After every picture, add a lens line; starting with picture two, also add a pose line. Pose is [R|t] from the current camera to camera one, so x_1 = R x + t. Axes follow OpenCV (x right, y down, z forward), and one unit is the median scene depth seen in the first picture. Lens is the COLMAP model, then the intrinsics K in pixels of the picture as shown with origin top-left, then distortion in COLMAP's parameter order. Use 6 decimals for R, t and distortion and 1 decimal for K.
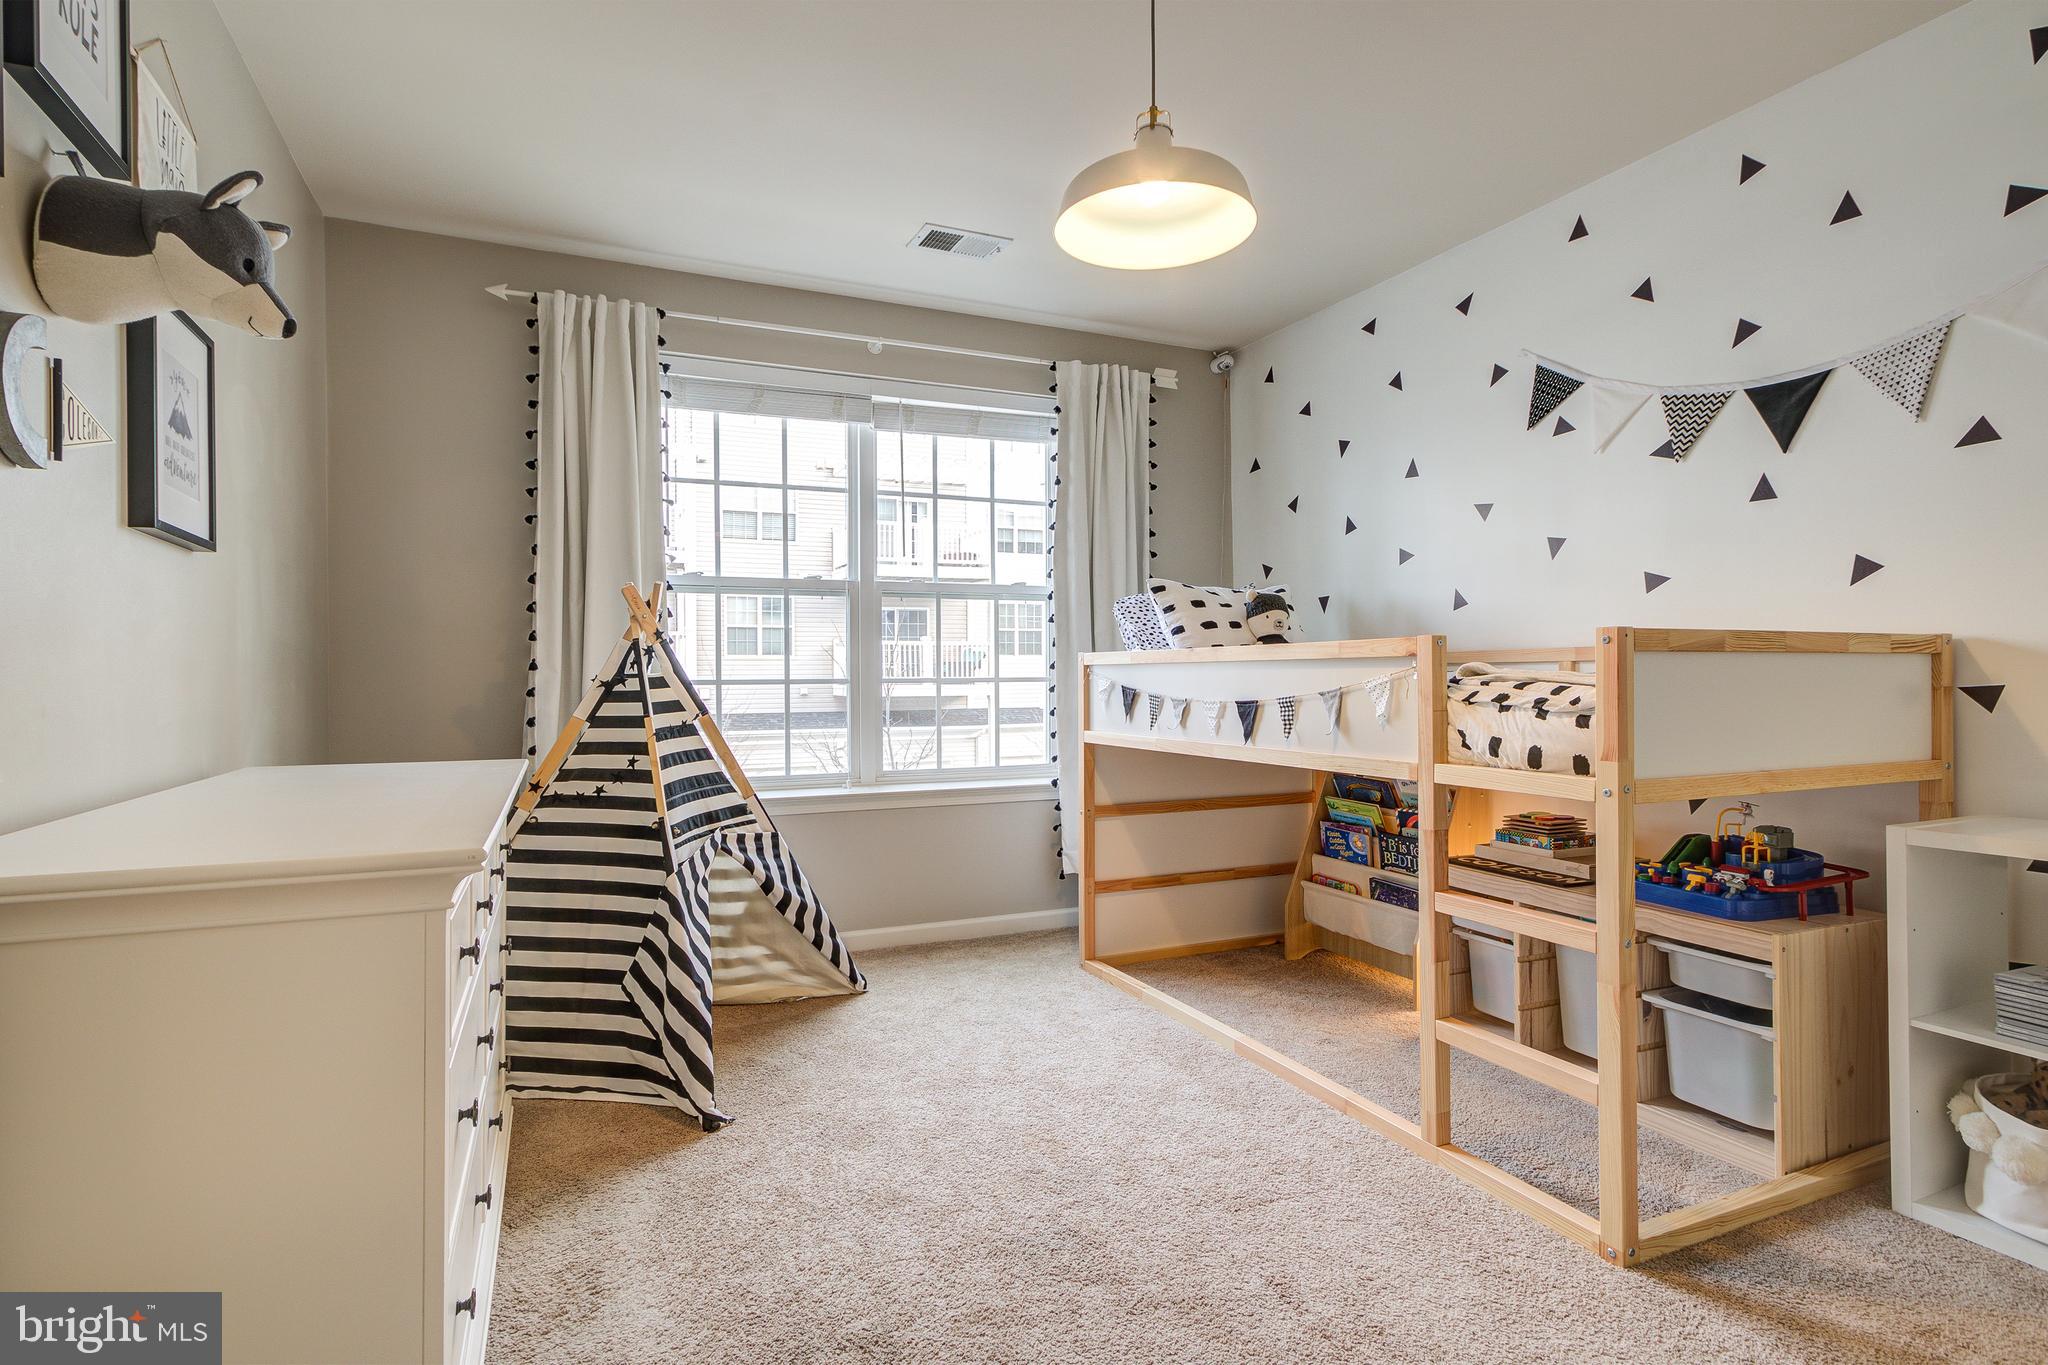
lens RADIAL K [[1049.4, 0, 1013.6], [0, 1049.4, 681.4], [0, 0, 1]] dist [0.003986, 0.001490]
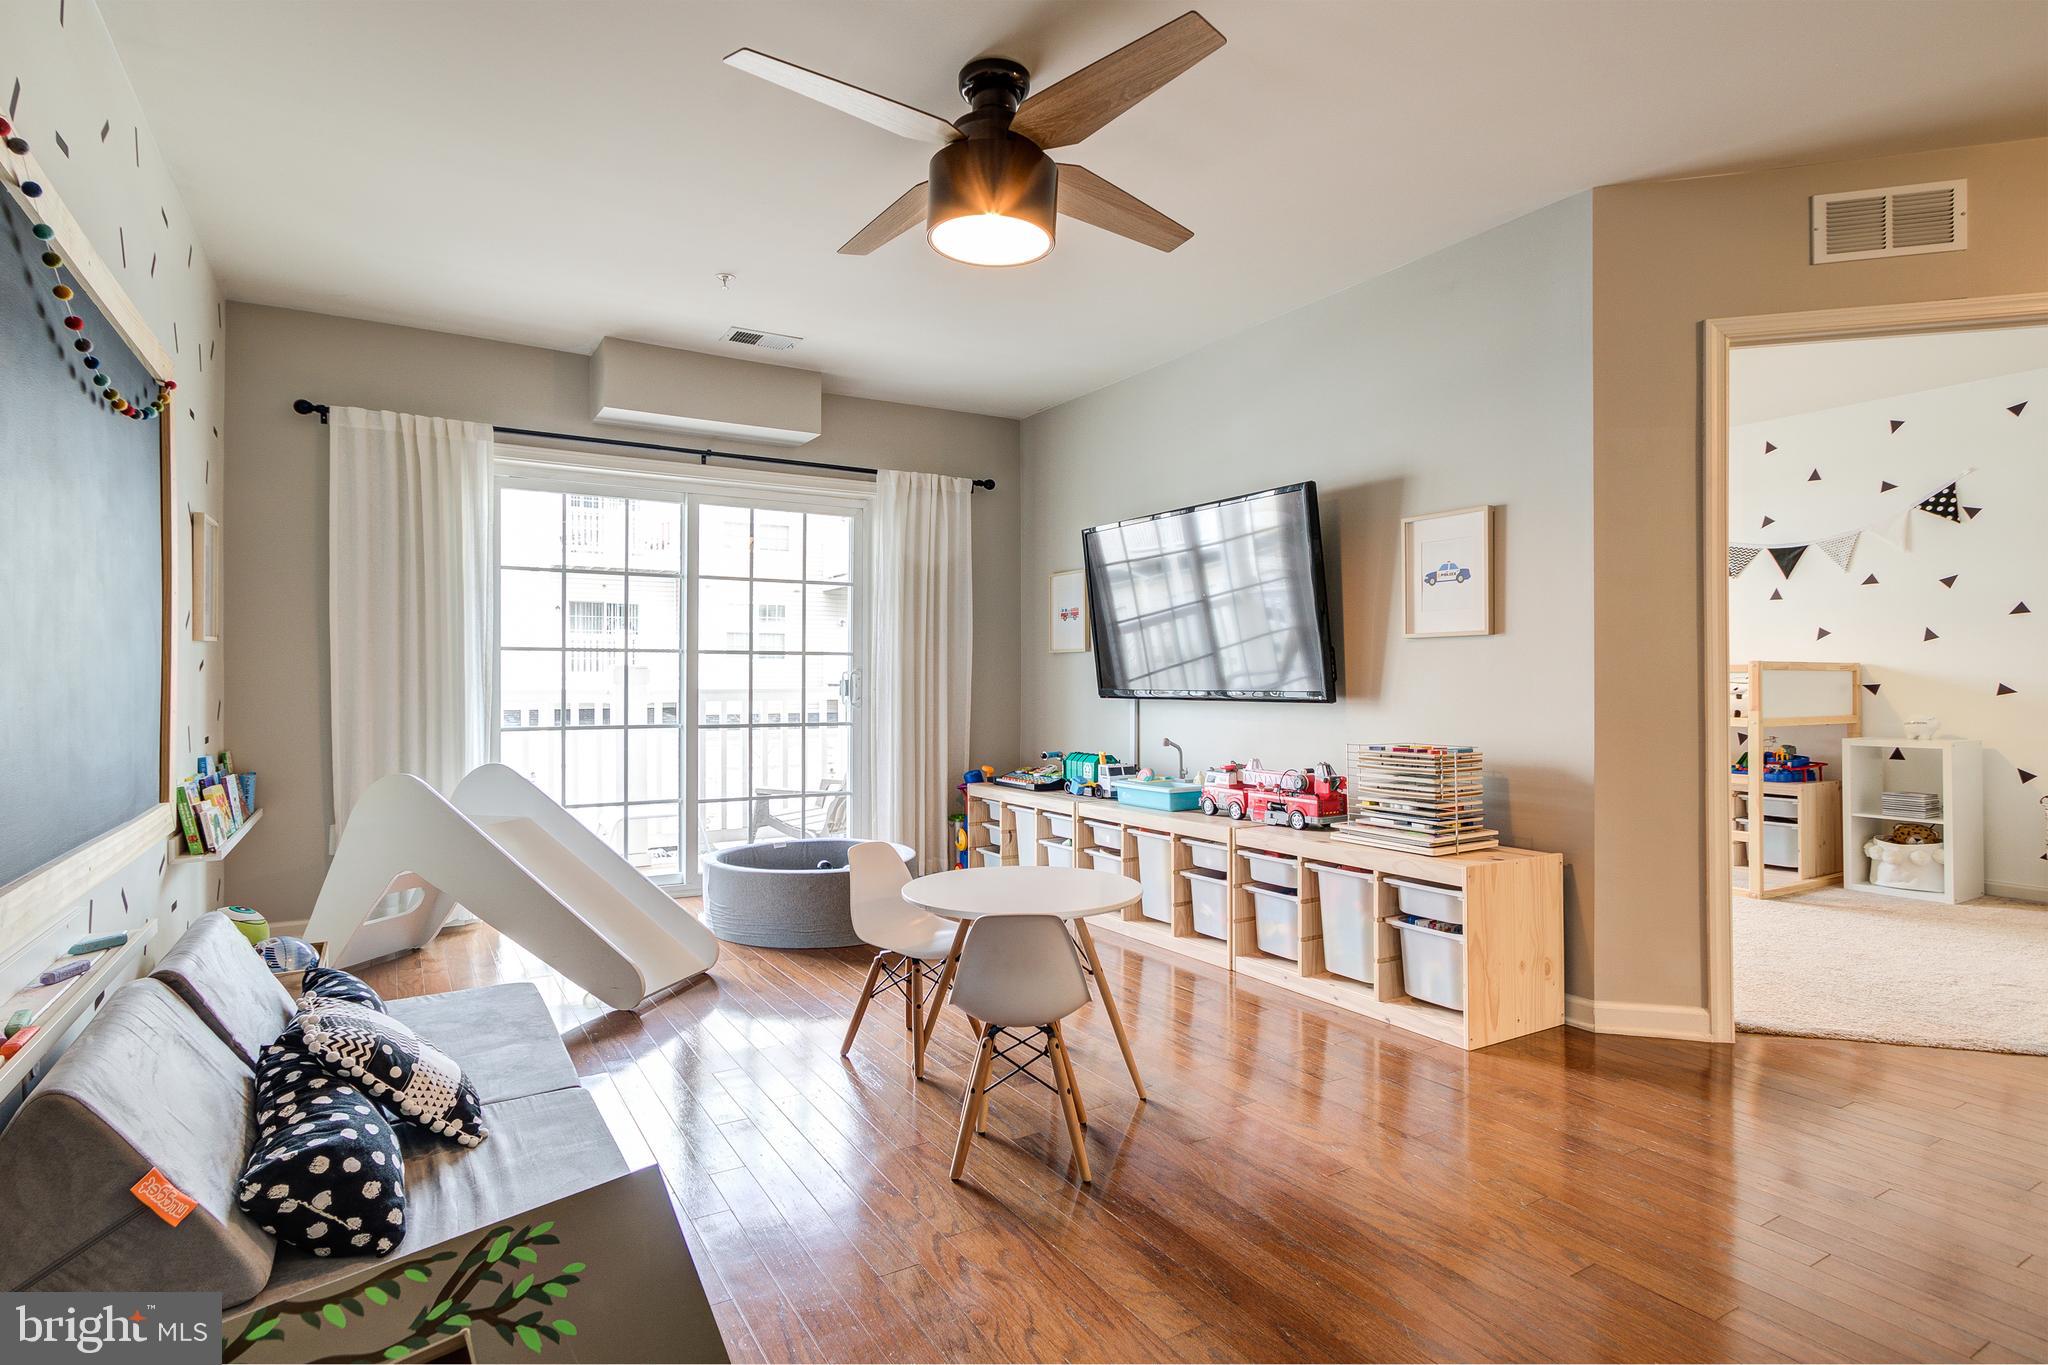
lens RADIAL K [[1049.4, 0, 1037.5], [0, 1049.4, 681.1], [0, 0, 1]] dist [0.003986, 0.001490]
pose [[0.992876, 0.004037, 0.119081, -1.271802], [-0.003181, 0.999968, -0.007374, 0.020859], [-0.119107, 0.006943, 0.992857, -1.171706]]
